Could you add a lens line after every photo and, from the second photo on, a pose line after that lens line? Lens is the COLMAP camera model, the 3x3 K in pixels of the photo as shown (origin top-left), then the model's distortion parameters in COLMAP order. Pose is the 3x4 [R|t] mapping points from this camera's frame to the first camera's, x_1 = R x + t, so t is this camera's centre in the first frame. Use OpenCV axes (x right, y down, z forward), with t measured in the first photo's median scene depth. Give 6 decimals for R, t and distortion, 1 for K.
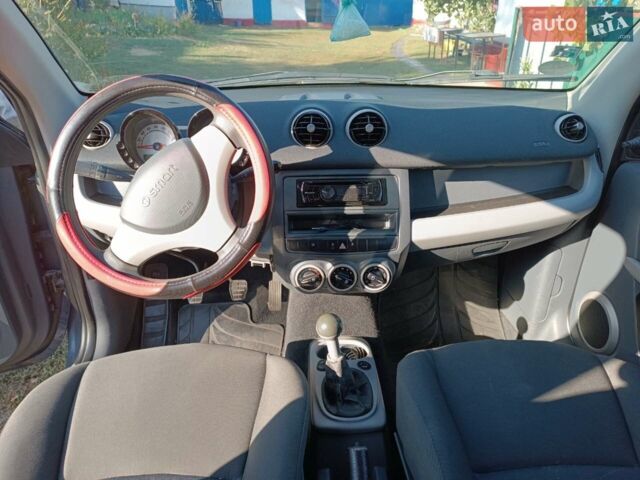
lens RADIAL K [[459.2, 0, 319.2], [0, 459.2, 242.6], [0, 0, 1]] dist [0.006261, -0.007070]
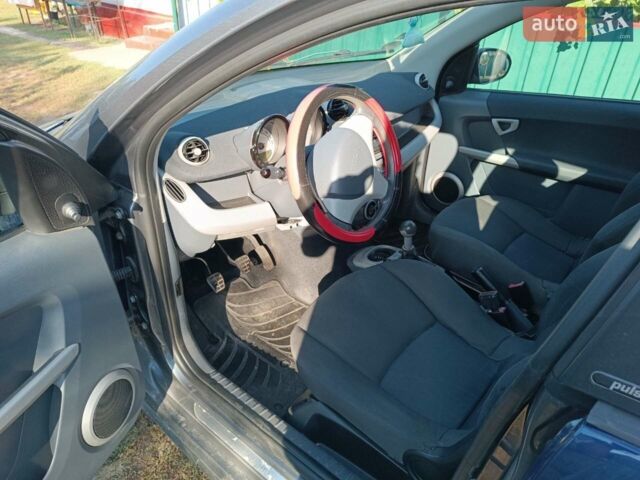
lens RADIAL K [[459.2, 0, 320.9], [0, 459.2, 238.2], [0, 0, 1]] dist [0.006261, -0.007070]
pose [[0.662883, -0.361008, 0.655942, -0.742679], [0.311066, 0.929682, 0.197306, -0.117082], [-0.681046, 0.073251, 0.728567, 0.041958]]
